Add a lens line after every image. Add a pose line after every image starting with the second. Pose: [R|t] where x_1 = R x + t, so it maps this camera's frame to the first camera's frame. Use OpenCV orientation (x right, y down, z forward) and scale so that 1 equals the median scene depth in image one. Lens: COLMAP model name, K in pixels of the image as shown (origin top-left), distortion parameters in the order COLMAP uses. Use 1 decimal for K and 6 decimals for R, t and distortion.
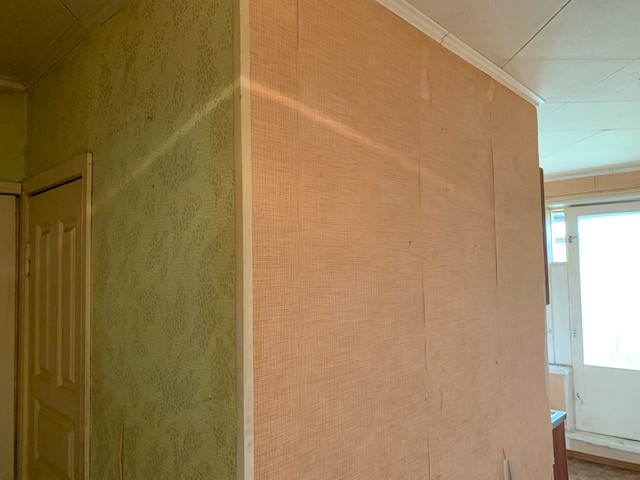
lens RADIAL K [[486.7, 0, 320.0], [0, 486.7, 245.4], [0, 0, 1]] dist [0.033933, -0.048274]
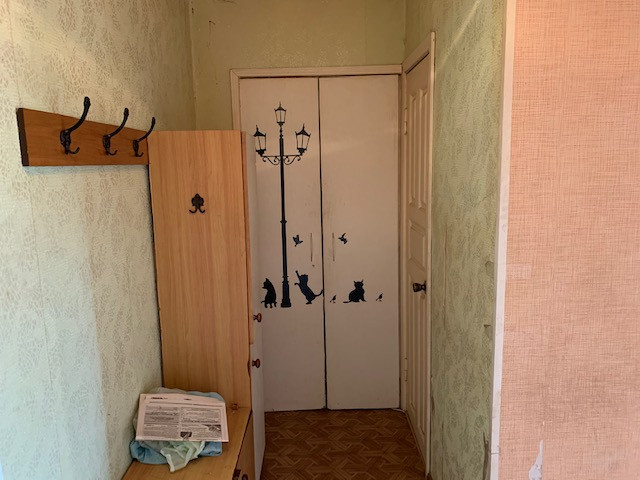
lens RADIAL K [[486.7, 0, 318.1], [0, 486.7, 239.4], [0, 0, 1]] dist [0.033933, -0.048274]
pose [[0.706198, 0.112483, -0.699022, 0.354135], [0.044658, 0.978257, 0.202533, 0.095877], [0.706605, -0.174245, 0.685820, -0.280507]]
